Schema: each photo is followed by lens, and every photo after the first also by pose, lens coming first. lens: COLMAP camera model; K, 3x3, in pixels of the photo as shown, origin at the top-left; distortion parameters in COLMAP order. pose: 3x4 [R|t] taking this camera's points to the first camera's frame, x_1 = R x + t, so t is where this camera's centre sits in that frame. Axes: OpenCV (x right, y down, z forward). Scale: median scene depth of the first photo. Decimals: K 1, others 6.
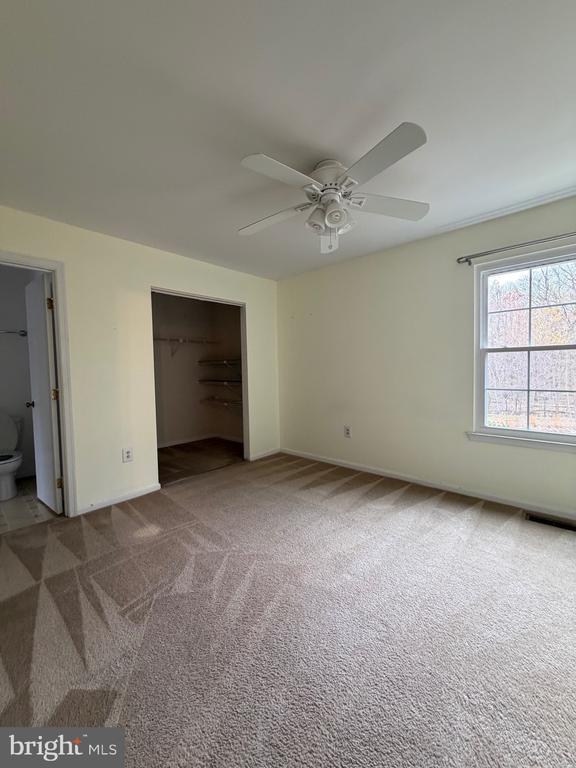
lens RADIAL K [[307.3, 0, 282.1], [0, 307.3, 384.6], [0, 0, 1]] dist [0.001747, 0.000115]
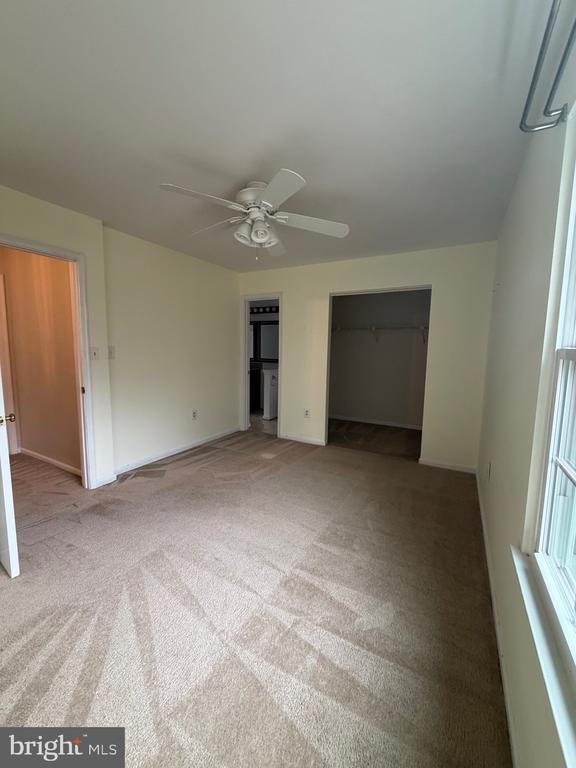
lens RADIAL K [[307.3, 0, 287.4], [0, 307.3, 379.5], [0, 0, 1]] dist [0.001747, 0.000115]
pose [[0.215581, 0.123887, -0.968595, 1.091725], [-0.073102, 0.991183, 0.110506, -0.107367], [0.973746, 0.046984, 0.222737, 0.709775]]
